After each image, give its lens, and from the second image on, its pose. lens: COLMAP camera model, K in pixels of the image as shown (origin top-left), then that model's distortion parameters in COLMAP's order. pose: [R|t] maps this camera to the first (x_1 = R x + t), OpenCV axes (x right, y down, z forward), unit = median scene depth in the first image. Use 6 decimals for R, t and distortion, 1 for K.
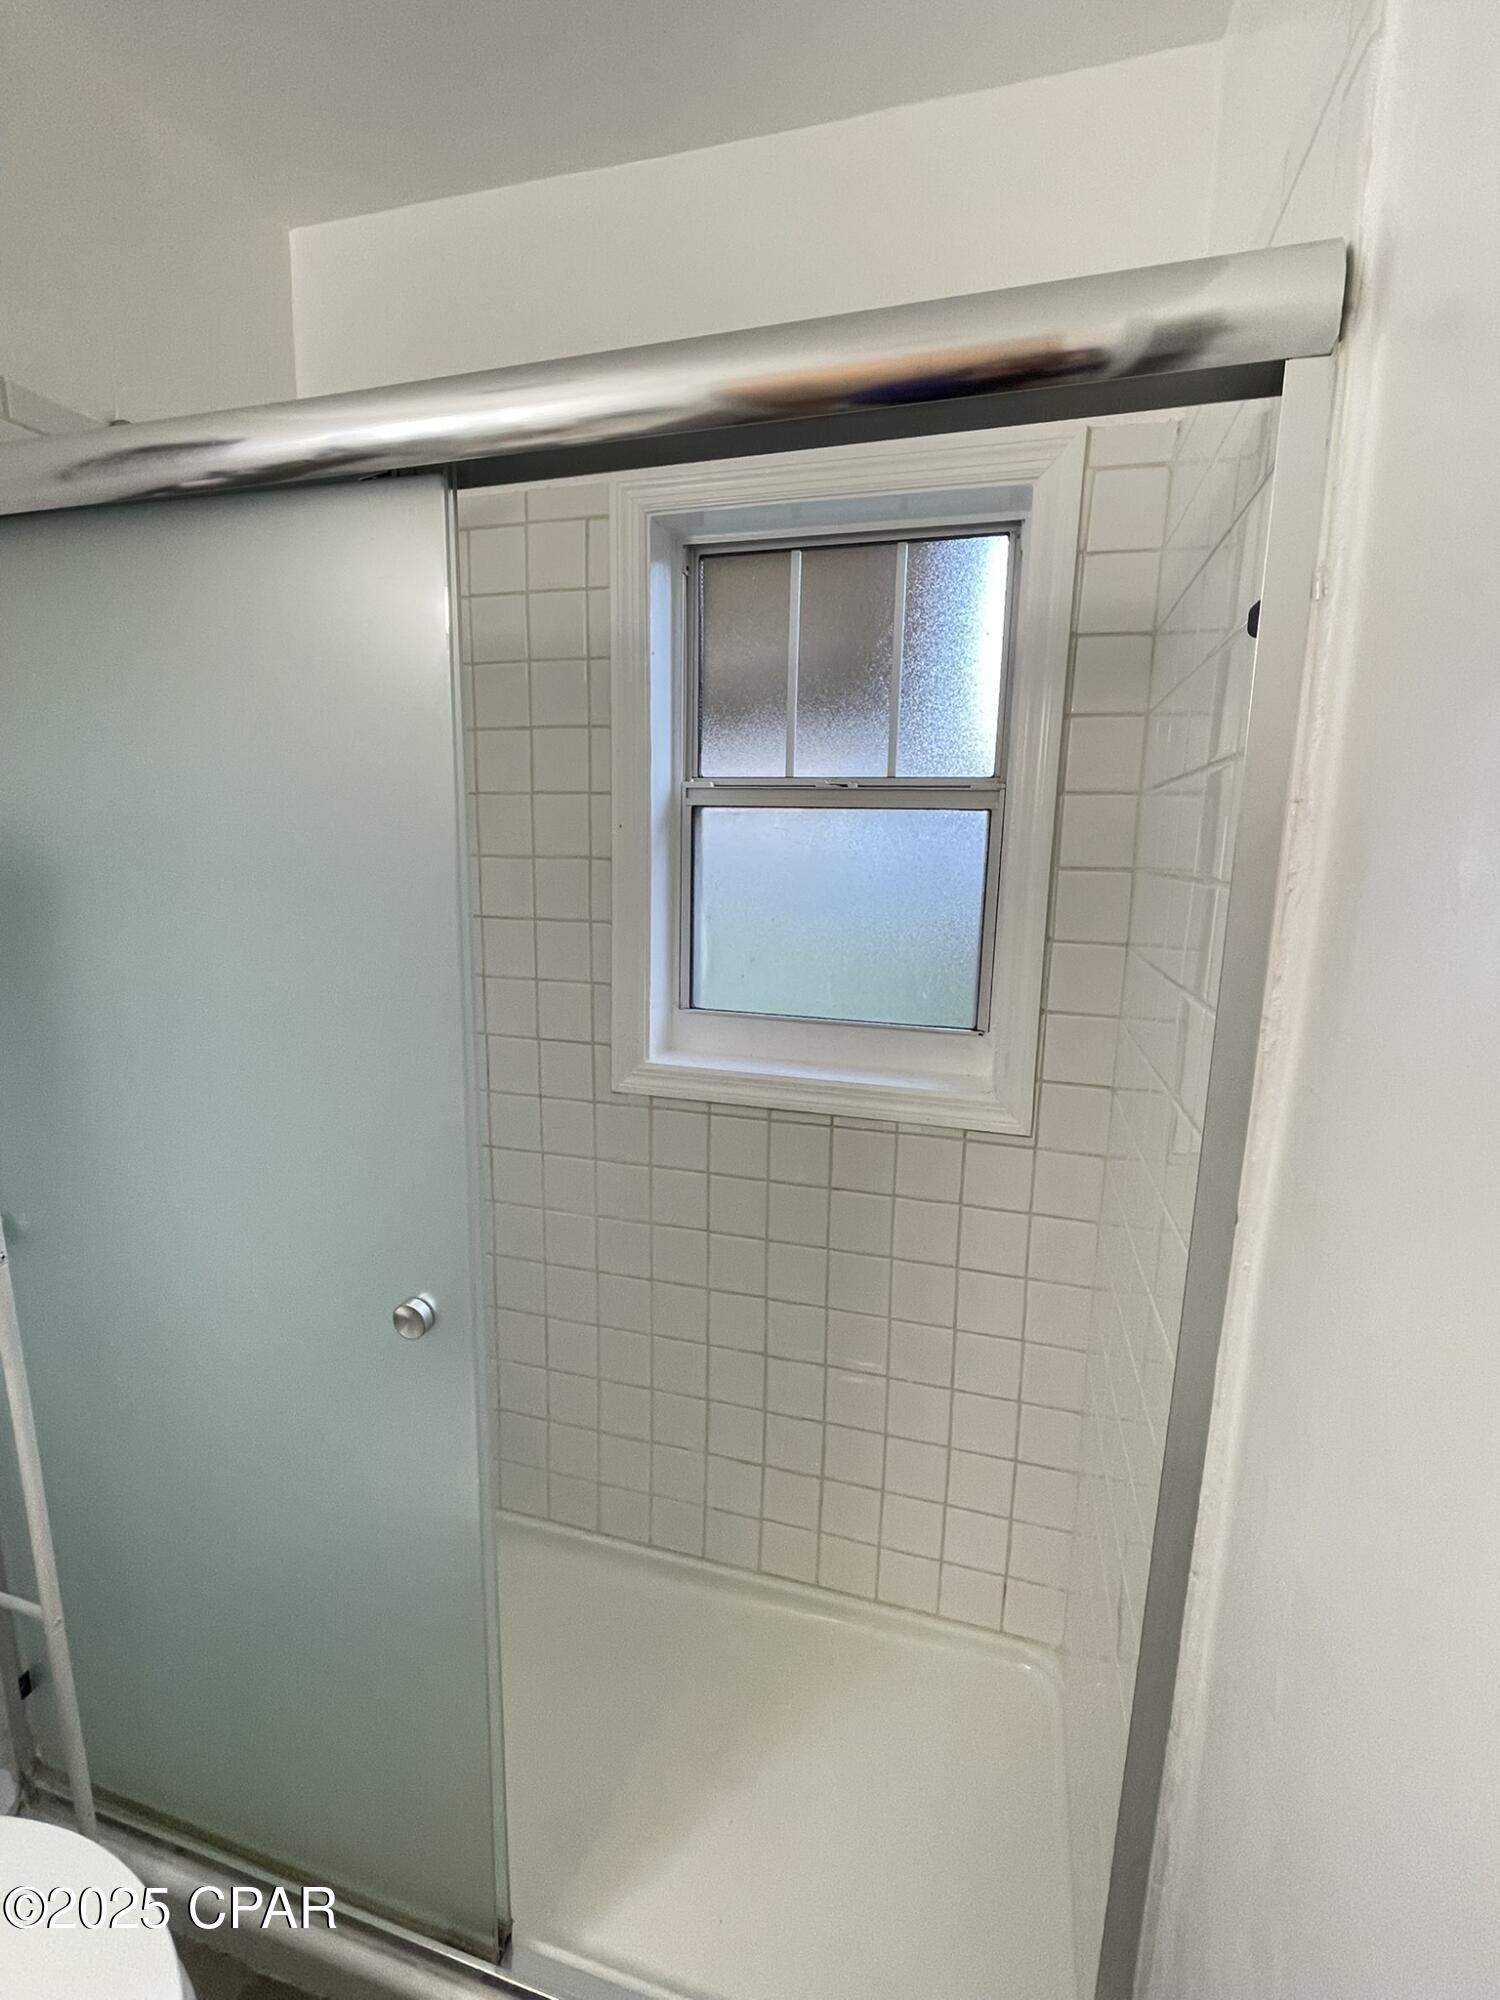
lens RADIAL K [[890.9, 0, 748.6], [0, 890.9, 1003.8], [0, 0, 1]] dist [-0.000747, -0.001728]
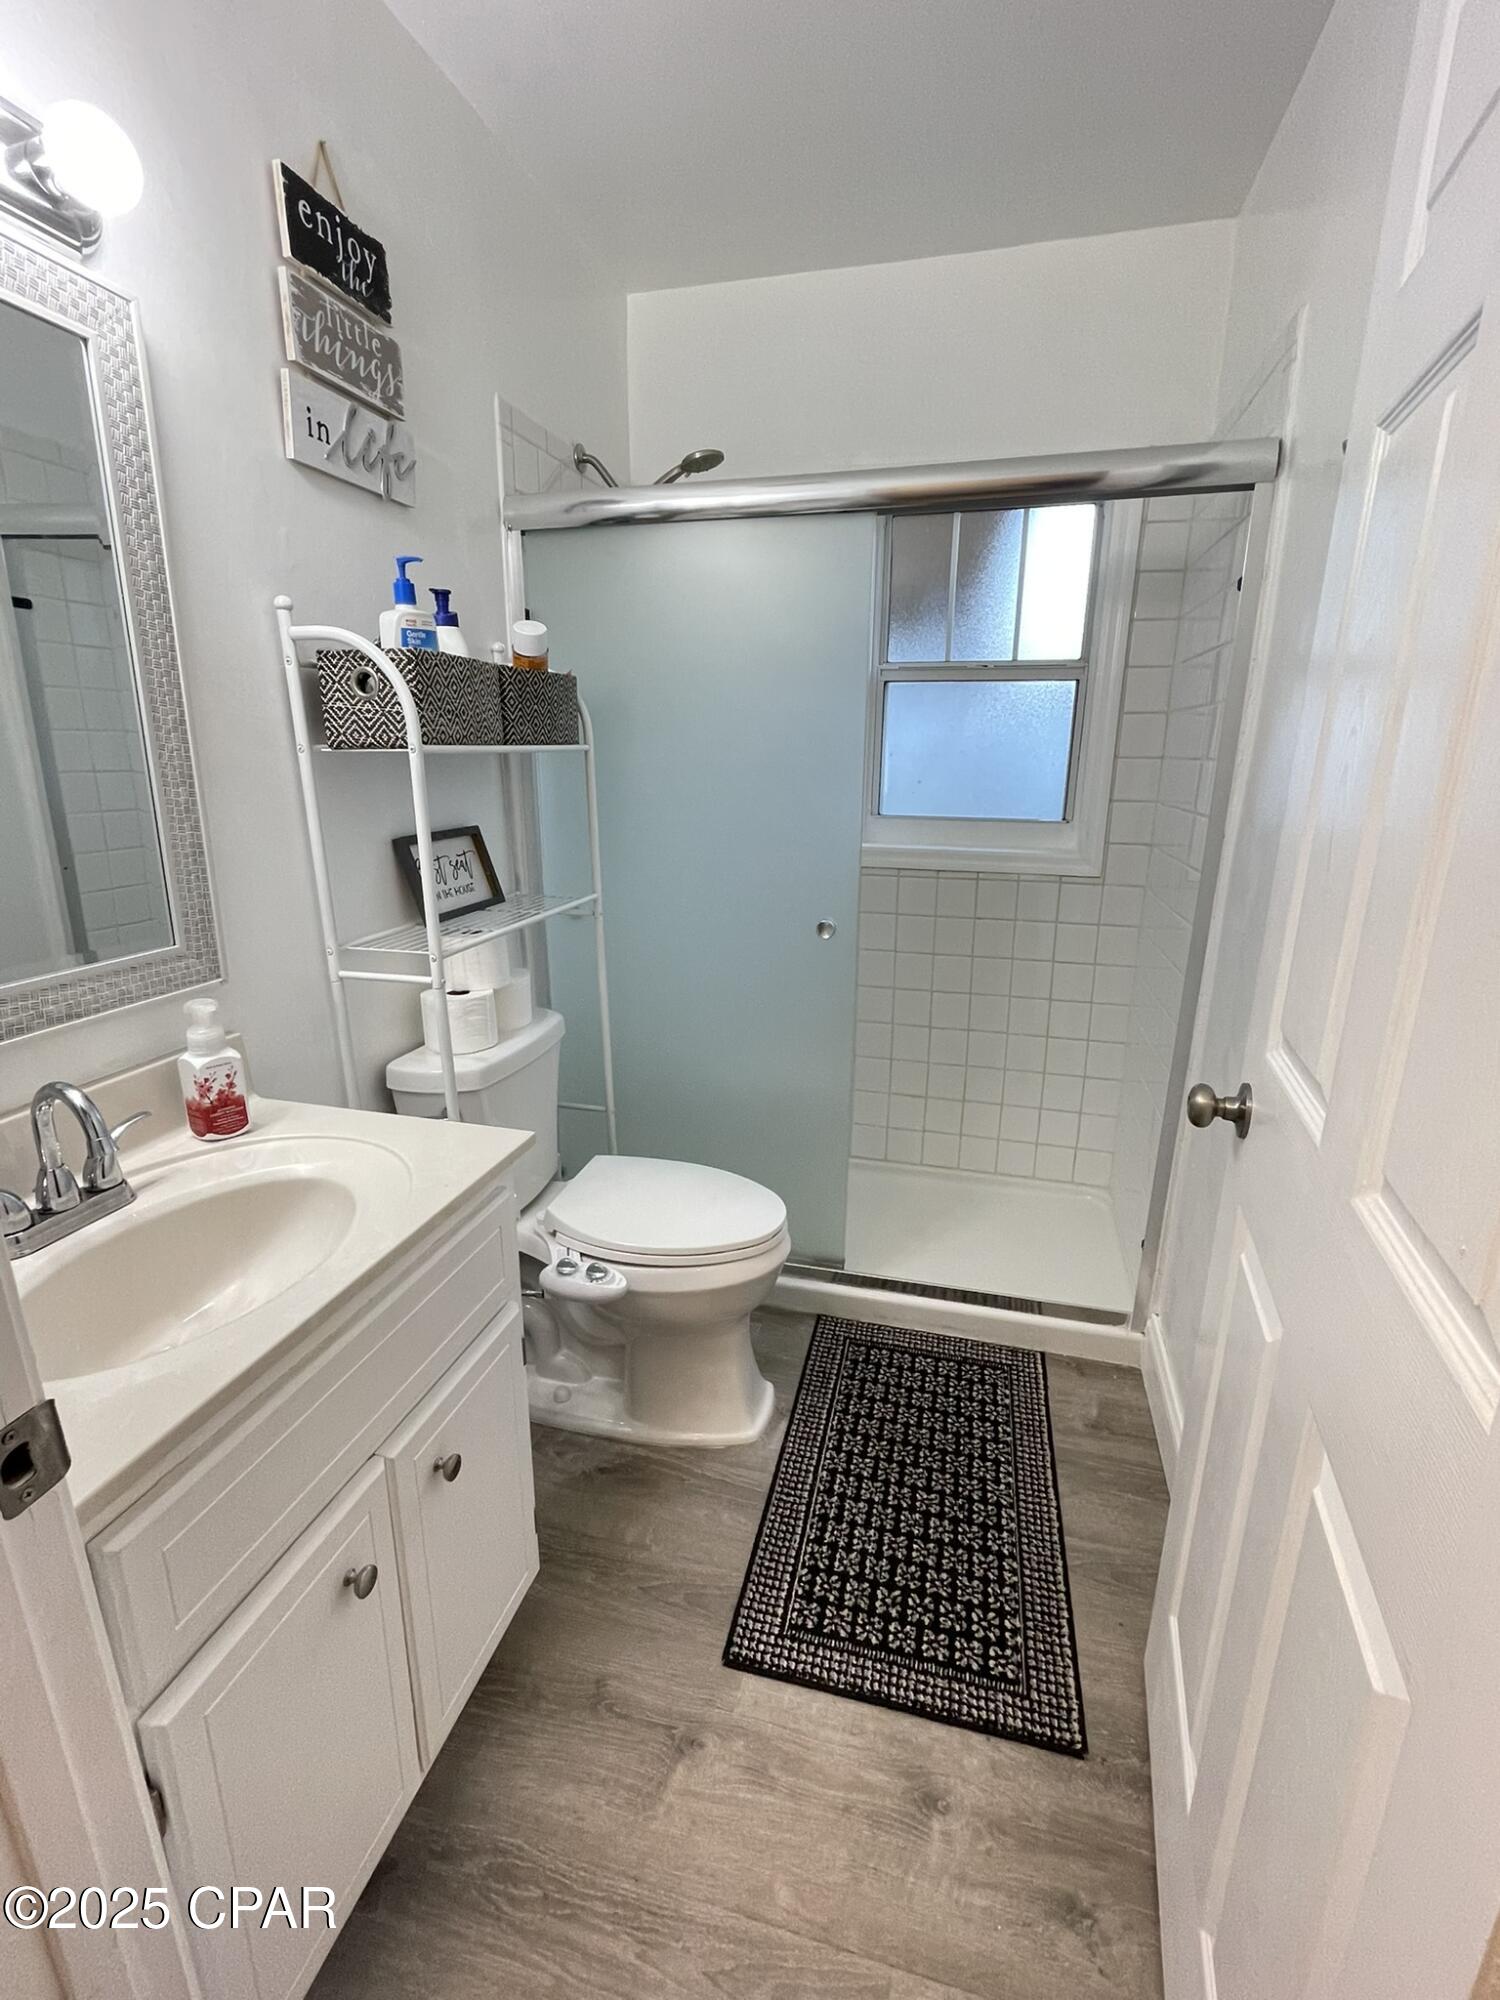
lens RADIAL K [[890.9, 0, 750.5], [0, 890.9, 997.5], [0, 0, 1]] dist [-0.000747, -0.001728]
pose [[0.999629, -0.020689, 0.017711, -0.363817], [0.018739, 0.994405, 0.103964, 0.177875], [-0.019763, -0.103593, 0.994423, -0.659243]]
